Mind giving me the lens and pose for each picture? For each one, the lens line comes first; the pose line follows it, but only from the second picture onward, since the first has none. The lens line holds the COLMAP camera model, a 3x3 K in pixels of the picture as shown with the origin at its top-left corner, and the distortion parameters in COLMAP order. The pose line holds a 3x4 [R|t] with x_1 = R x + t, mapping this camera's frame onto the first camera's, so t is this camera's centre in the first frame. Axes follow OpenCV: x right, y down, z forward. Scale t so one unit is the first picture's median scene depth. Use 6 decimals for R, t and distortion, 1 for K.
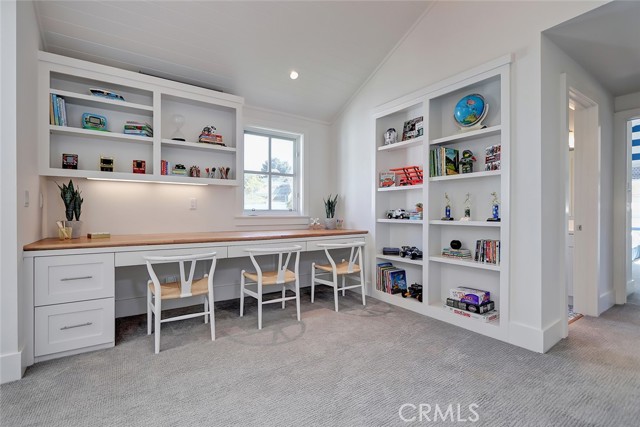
lens RADIAL K [[295.9, 0, 313.8], [0, 295.9, 214.5], [0, 0, 1]] dist [-0.009996, -0.000494]
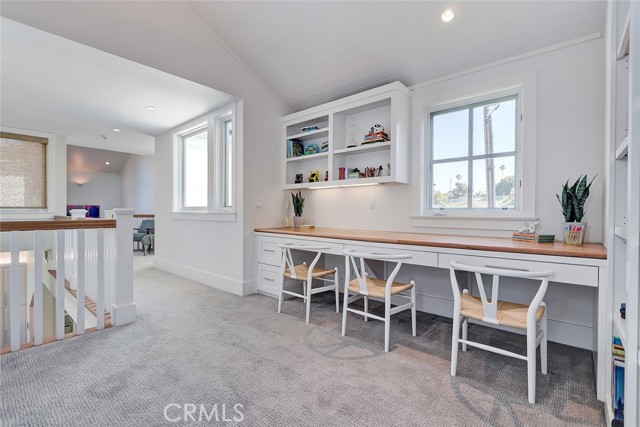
lens RADIAL K [[295.9, 0, 313.8], [0, 295.9, 214.5], [0, 0, 1]] dist [-0.009996, -0.000494]
pose [[0.227479, -0.010687, -0.973724, 0.560382], [-0.027895, 0.999458, -0.017486, 0.027413], [0.973383, 0.031140, 0.227058, 0.568234]]
